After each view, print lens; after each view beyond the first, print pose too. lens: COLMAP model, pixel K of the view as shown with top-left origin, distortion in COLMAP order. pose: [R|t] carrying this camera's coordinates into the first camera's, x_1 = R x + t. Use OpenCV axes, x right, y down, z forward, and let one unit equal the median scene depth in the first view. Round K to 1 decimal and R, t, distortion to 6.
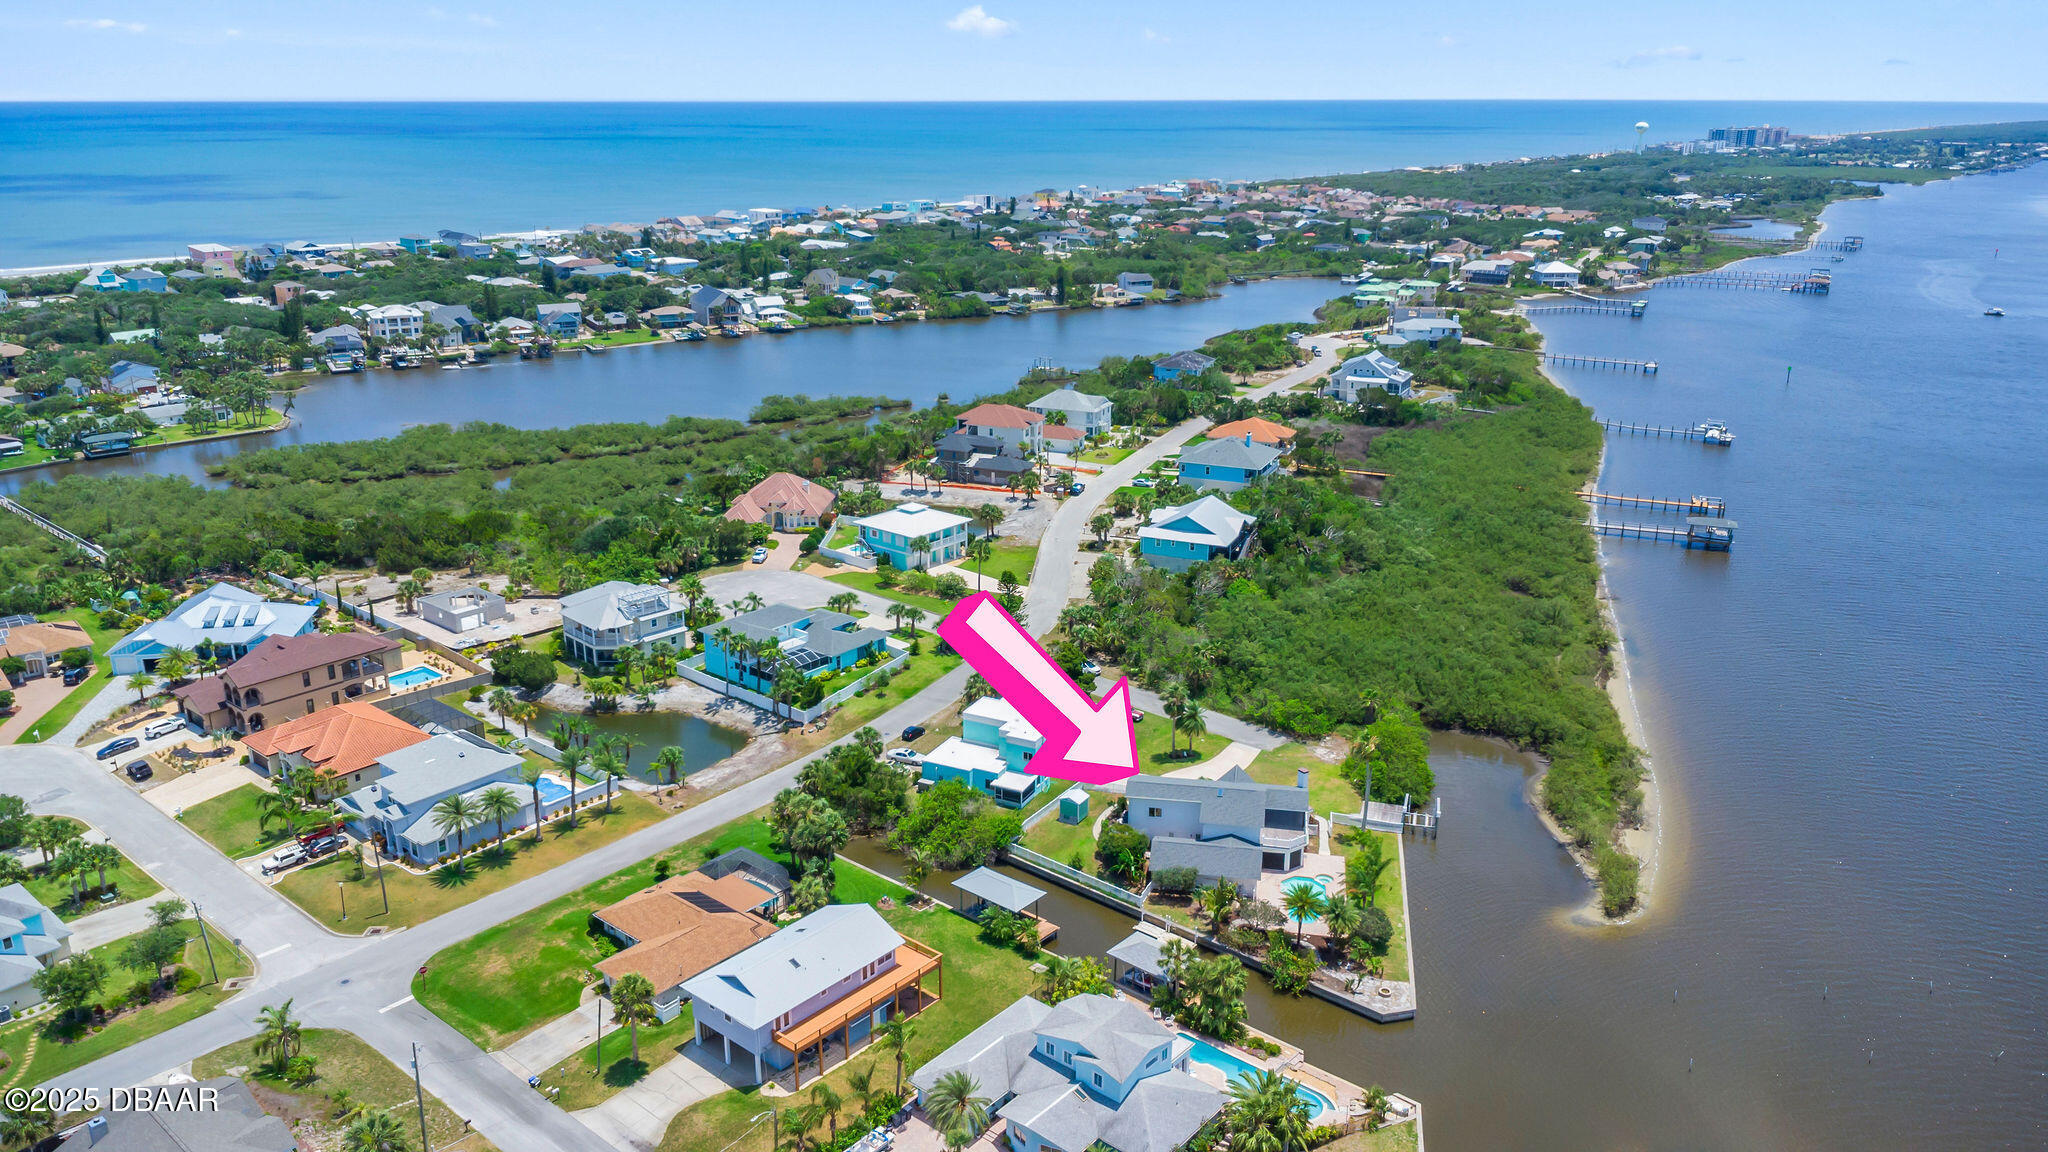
lens RADIAL K [[1479.7, 0, 1024.0], [0, 1479.7, 576.0], [0, 0, 1]] dist [0.018499, -0.010503]
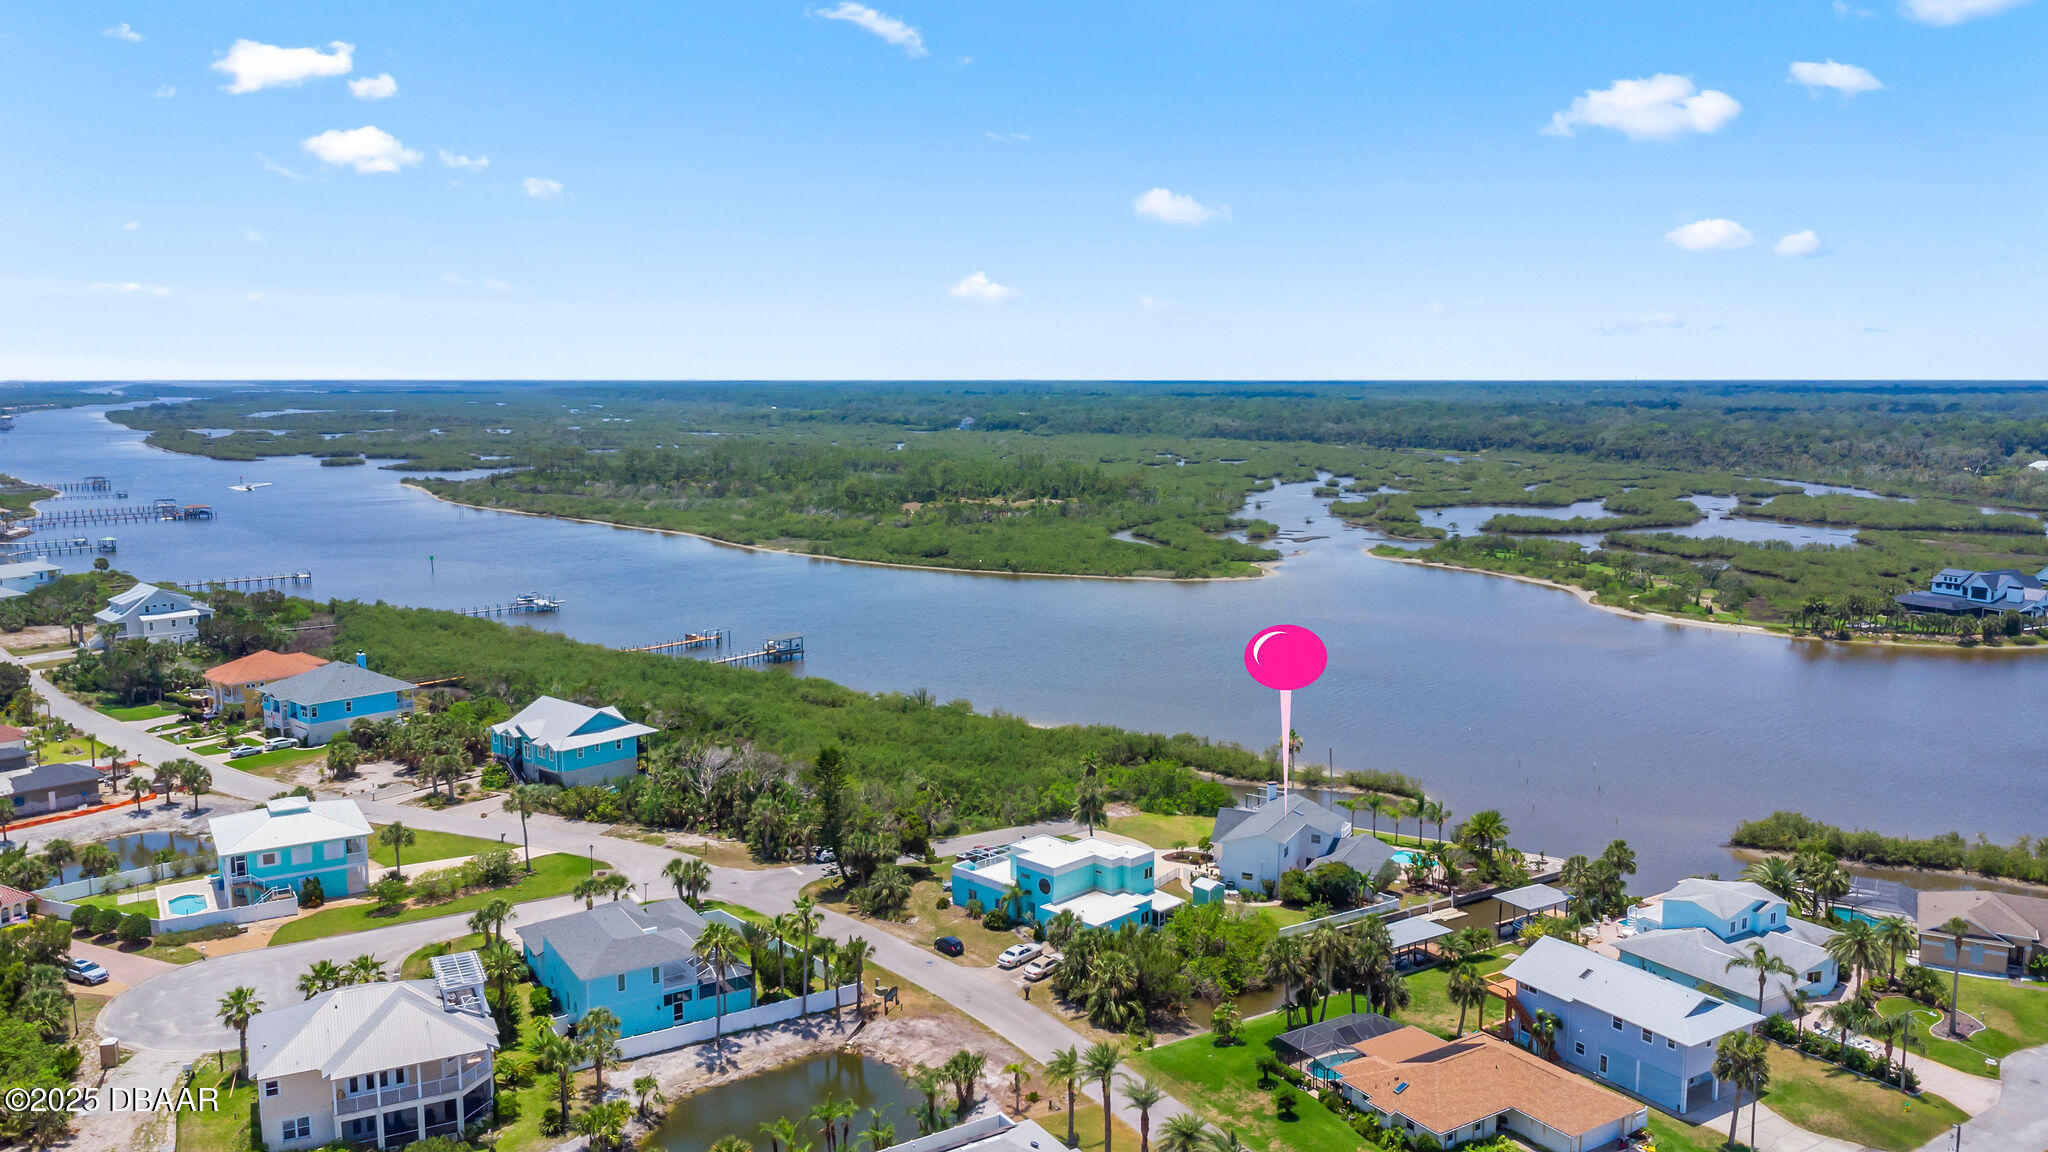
lens RADIAL K [[1479.7, 0, 1024.0], [0, 1479.7, 576.0], [0, 0, 1]] dist [0.018499, -0.010503]
pose [[0.305017, -0.127735, 0.943742, -0.399659], [0.294367, 0.955083, 0.034131, -0.048843], [-0.905711, 0.267396, 0.328918, 0.342094]]
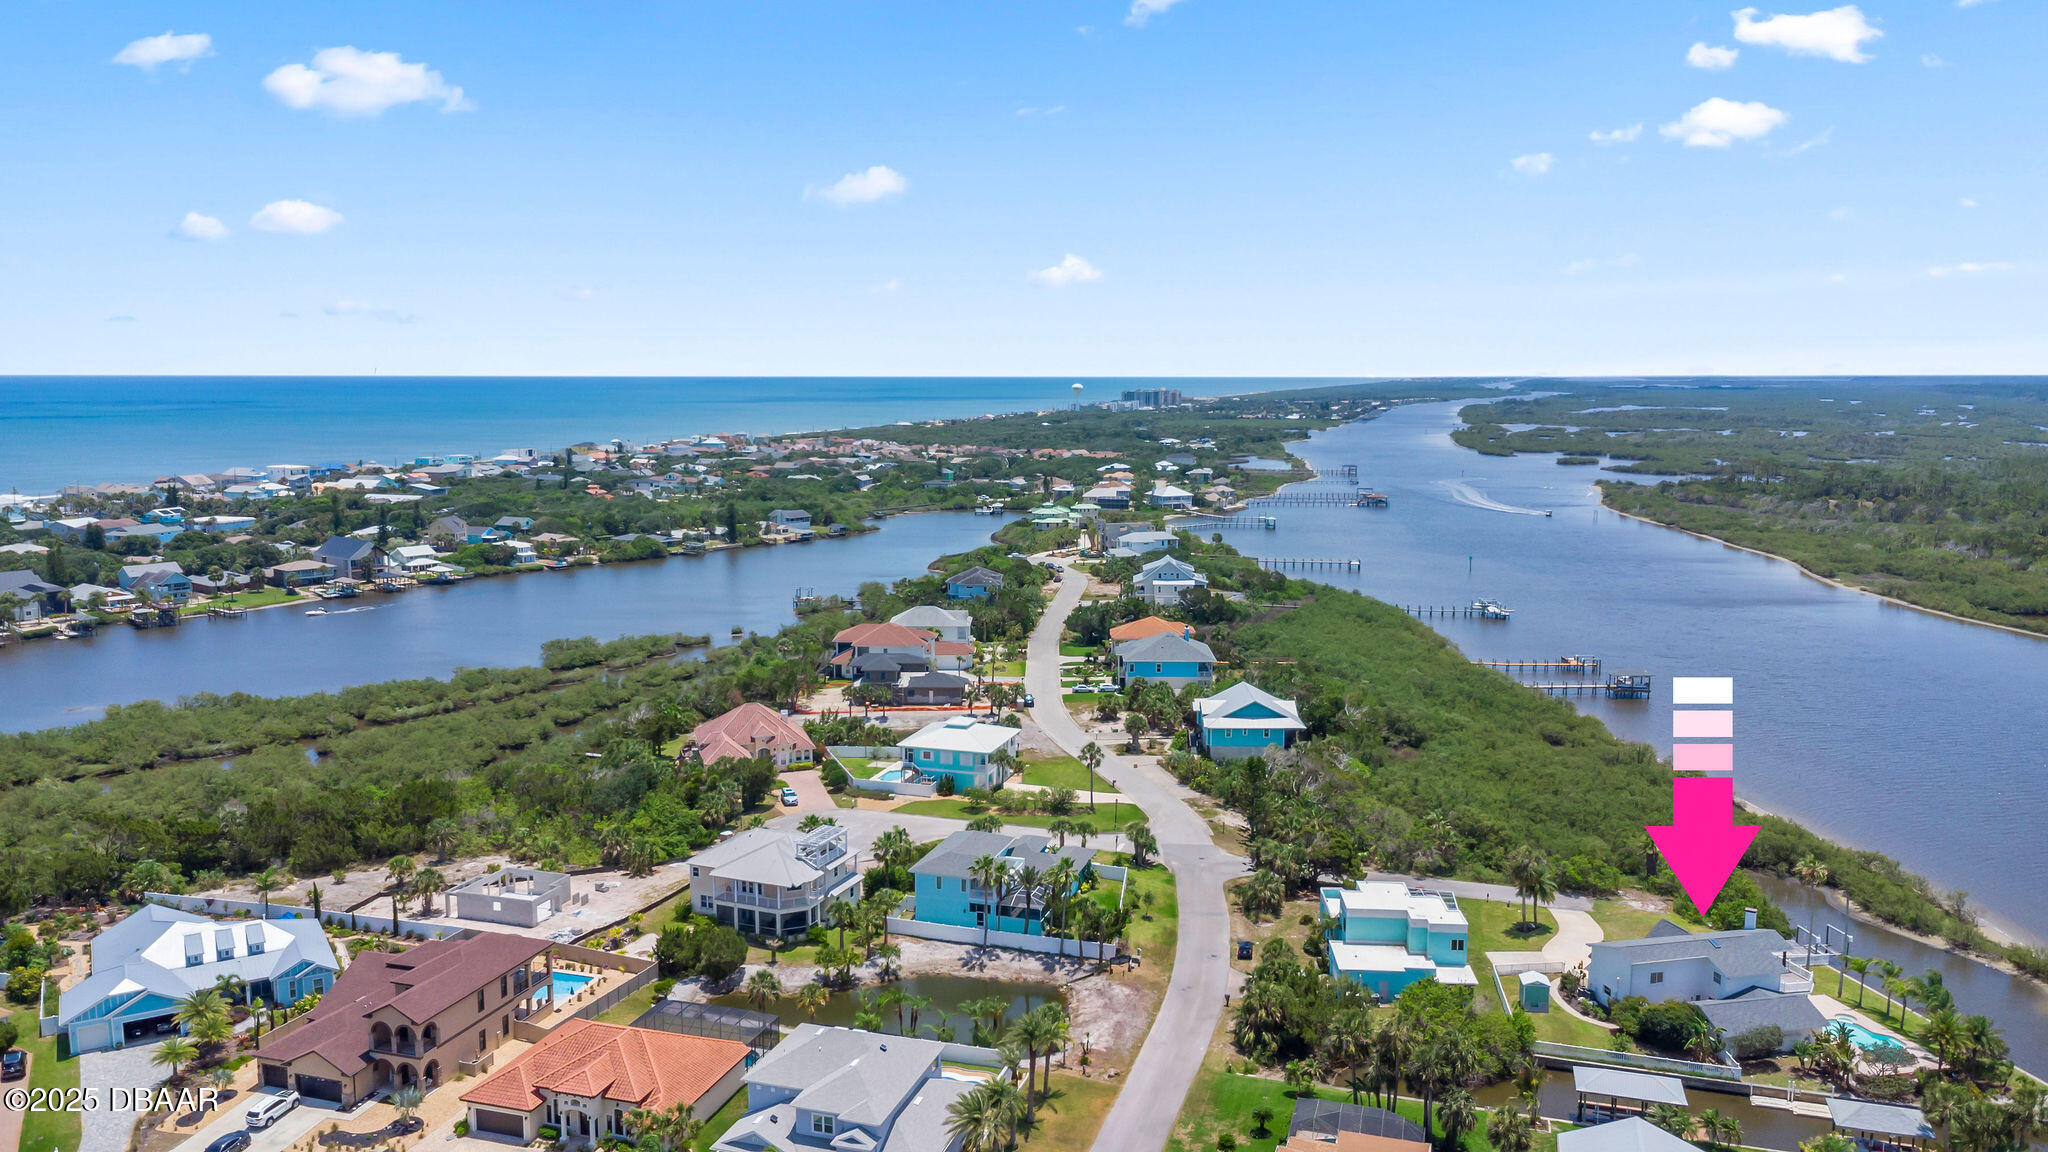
lens RADIAL K [[1497.7, 0, 1028.6], [0, 1497.7, 577.6], [0, 0, 1]] dist [0.006174, -0.001620]
pose [[0.922845, -0.053998, 0.381367, -0.261970], [0.120044, 0.981130, -0.151569, 0.006242], [-0.365986, 0.185655, 0.911914, 0.116975]]
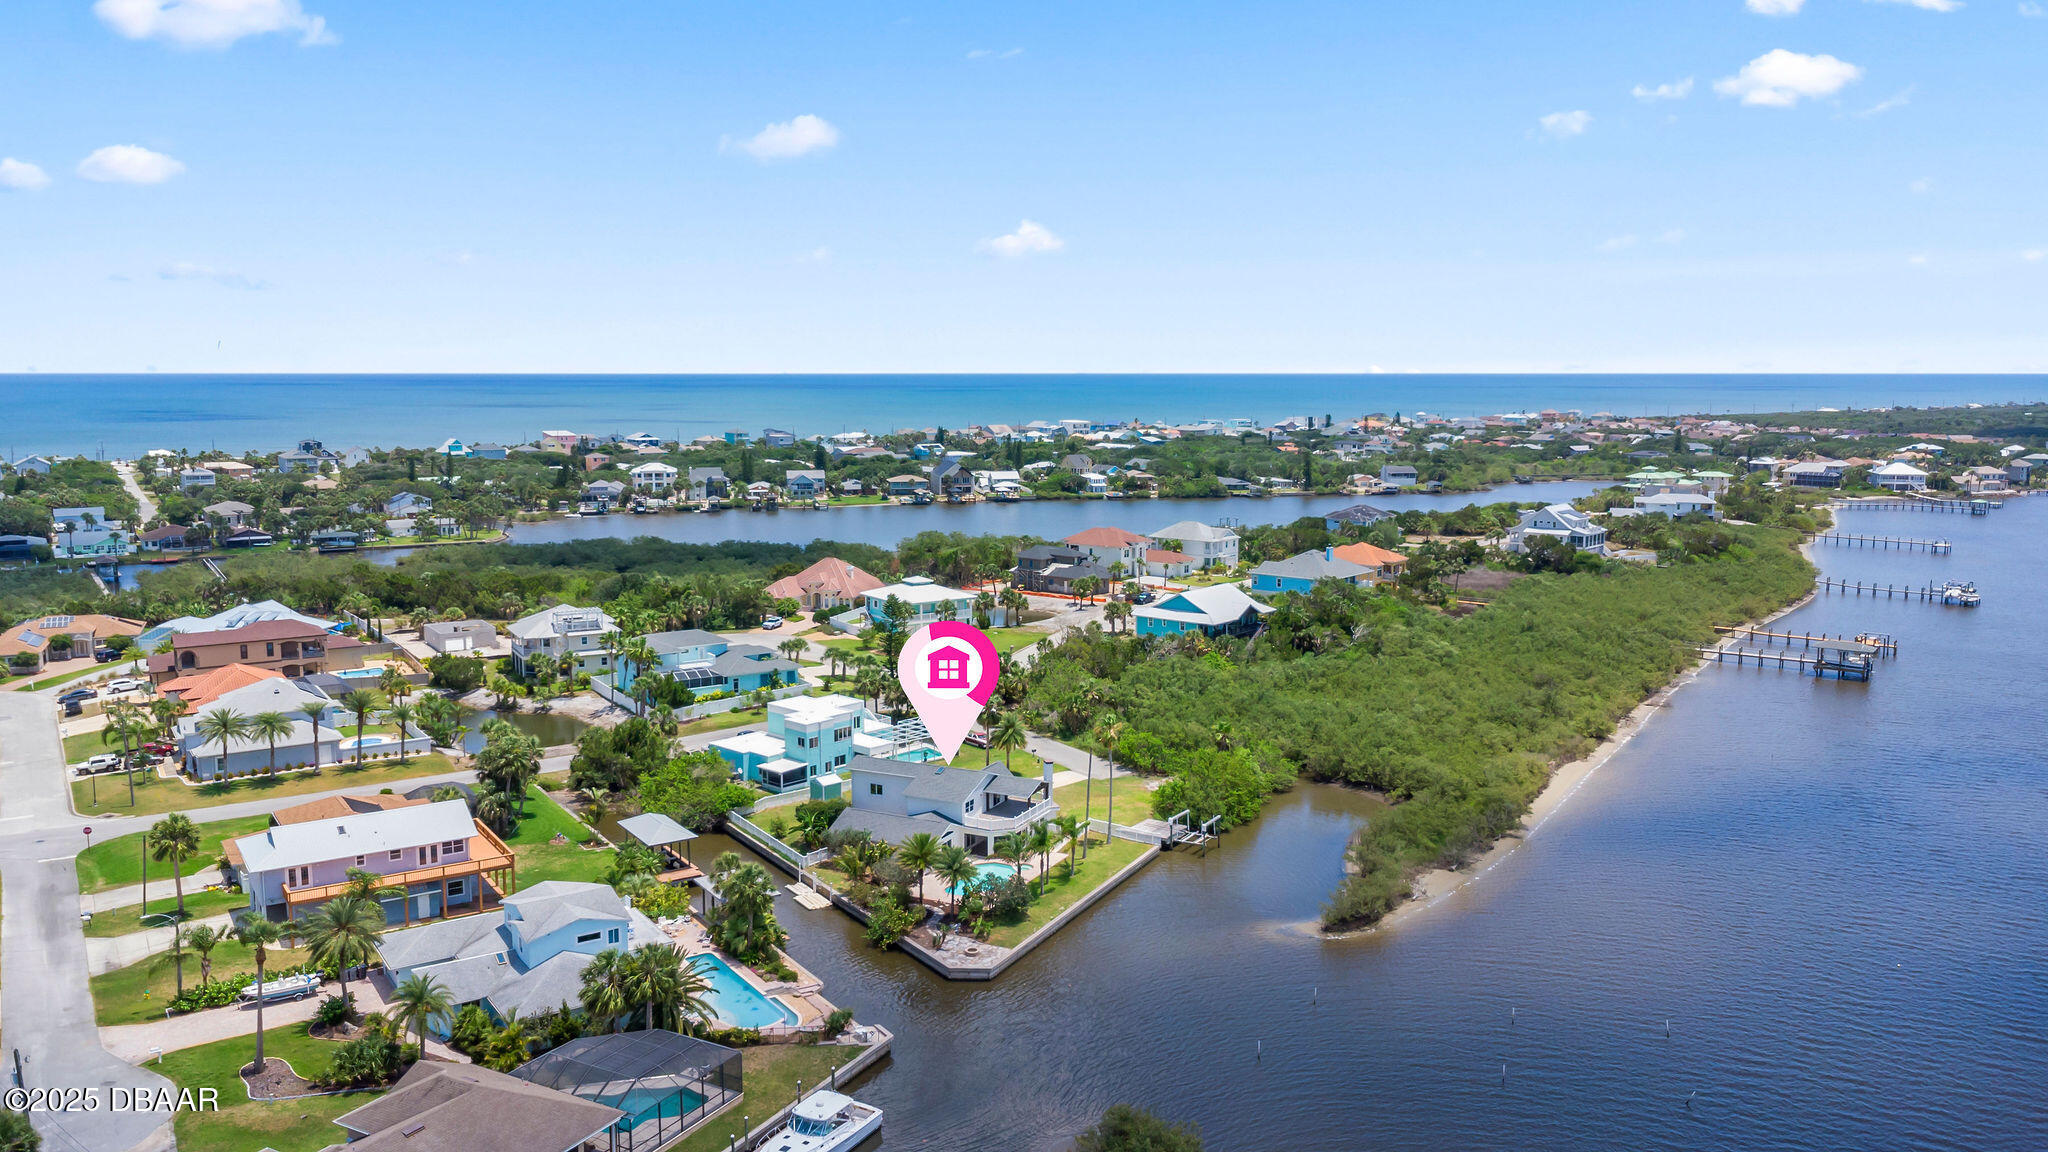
lens RADIAL K [[1502.9, 0, 1024.0], [0, 1502.9, 576.0], [0, 0, 1]] dist [0.013785, 0.001120]
pose [[0.961201, 0.036021, -0.273485, 0.188005], [-0.083704, 0.982778, -0.164748, 0.077327], [0.262841, 0.181248, 0.947662, 0.050985]]
